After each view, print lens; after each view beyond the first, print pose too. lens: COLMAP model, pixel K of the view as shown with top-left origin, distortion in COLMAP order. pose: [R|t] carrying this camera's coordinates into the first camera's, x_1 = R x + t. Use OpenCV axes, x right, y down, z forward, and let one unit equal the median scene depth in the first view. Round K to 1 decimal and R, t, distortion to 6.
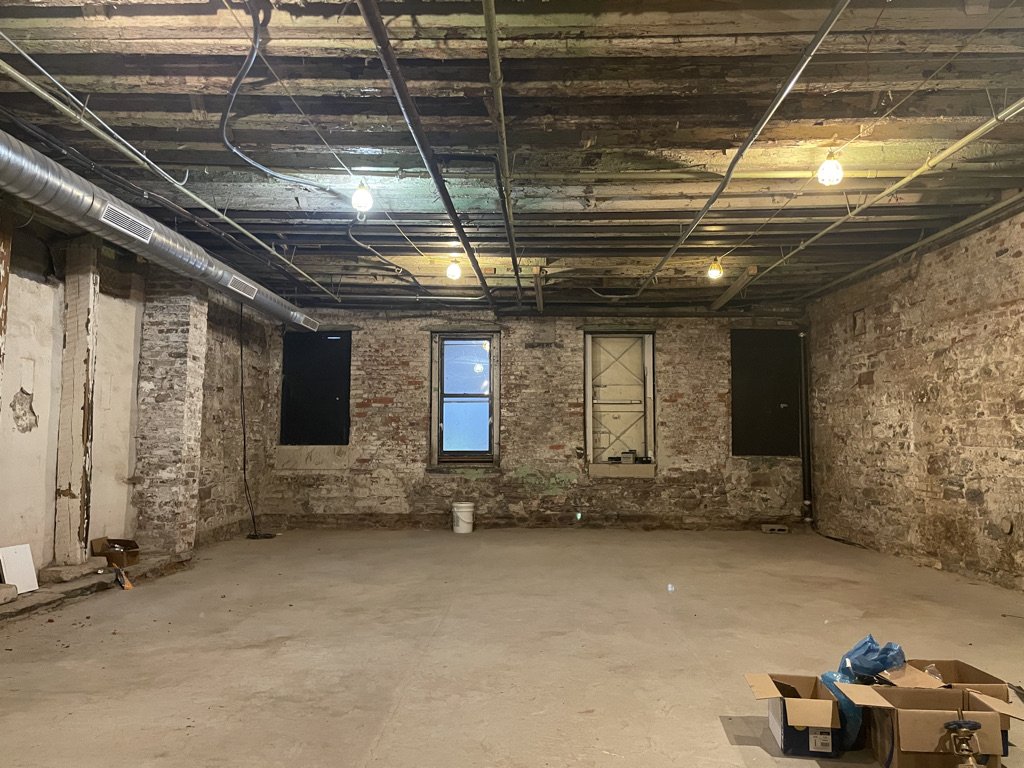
lens RADIAL K [[778.1, 0, 517.0], [0, 778.1, 381.8], [0, 0, 1]] dist [0.002252, -0.011159]
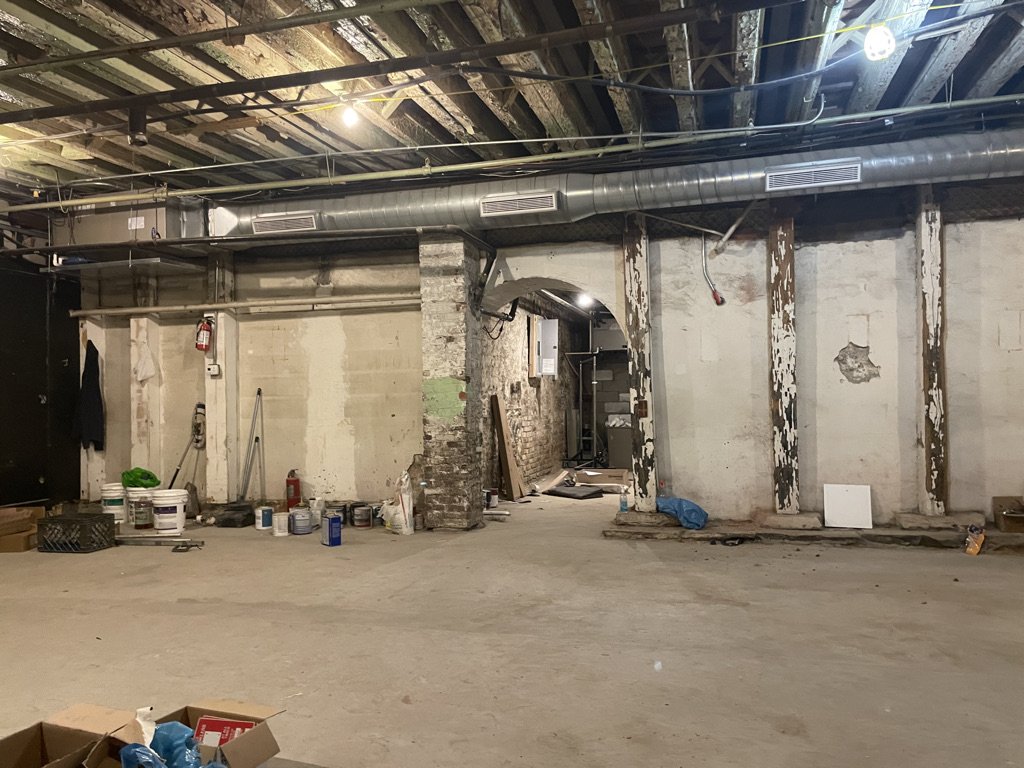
lens RADIAL K [[778.1, 0, 518.0], [0, 778.1, 384.6], [0, 0, 1]] dist [0.002252, -0.011159]
pose [[-0.235252, -0.007307, -0.971907, 0.872321], [0.089352, 0.995575, -0.029113, 0.090759], [0.967819, -0.093691, -0.233558, 1.271559]]
